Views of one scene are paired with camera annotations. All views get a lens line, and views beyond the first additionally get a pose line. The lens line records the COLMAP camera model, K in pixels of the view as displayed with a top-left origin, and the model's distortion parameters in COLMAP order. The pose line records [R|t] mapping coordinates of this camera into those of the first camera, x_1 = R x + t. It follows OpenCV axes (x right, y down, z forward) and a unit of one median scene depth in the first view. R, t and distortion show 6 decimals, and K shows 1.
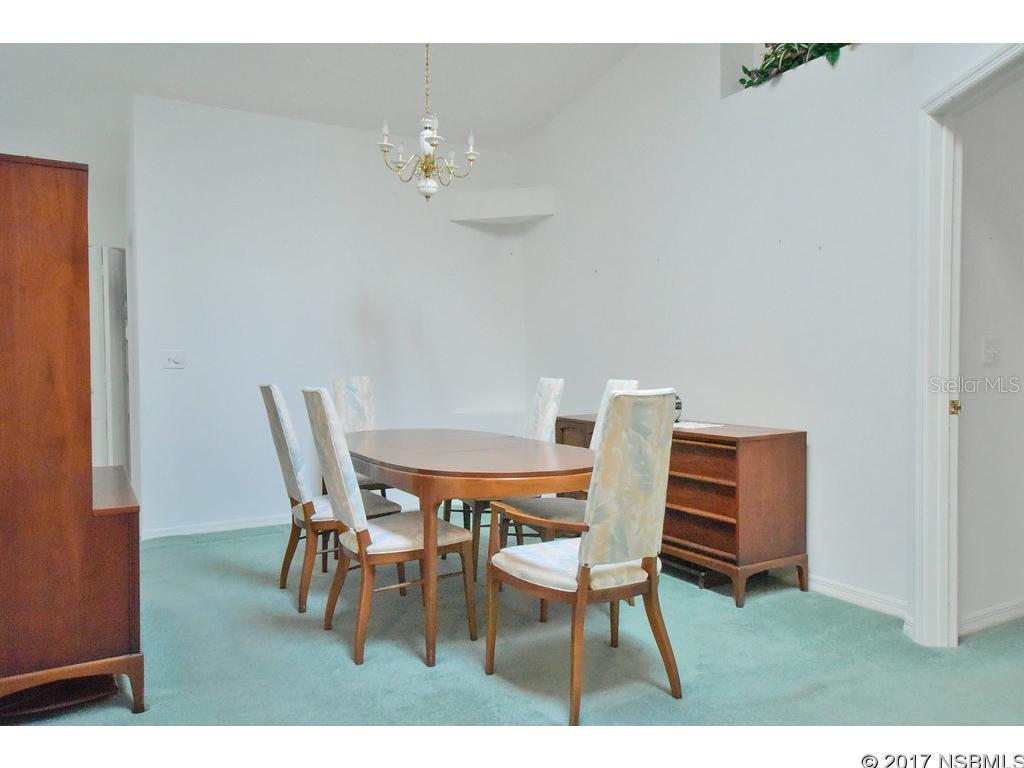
lens RADIAL K [[745.7, 0, 511.6], [0, 745.7, 383.2], [0, 0, 1]] dist [0.006608, 0.006364]
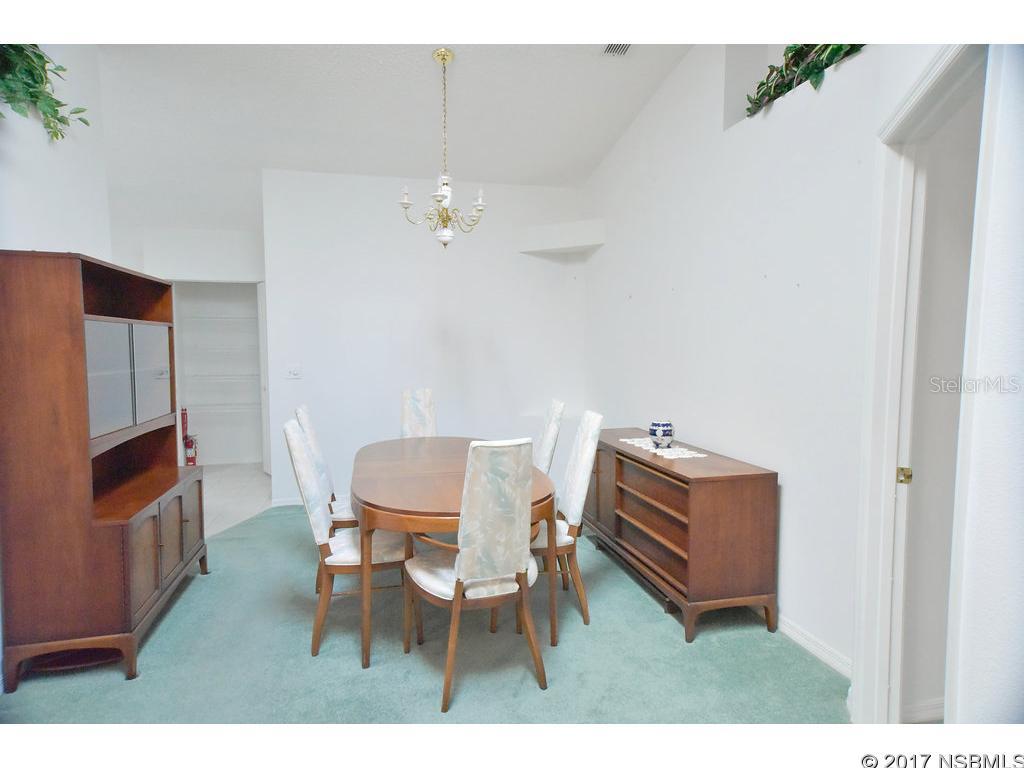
lens RADIAL K [[593.1, 0, 512.3], [0, 593.1, 385.1], [0, 0, 1]] dist [0.033883, -0.001475]
pose [[0.956245, 0.026745, -0.291342, 0.287779], [-0.013103, 0.998729, 0.048676, -0.084839], [0.292273, -0.042729, 0.955380, 0.149863]]
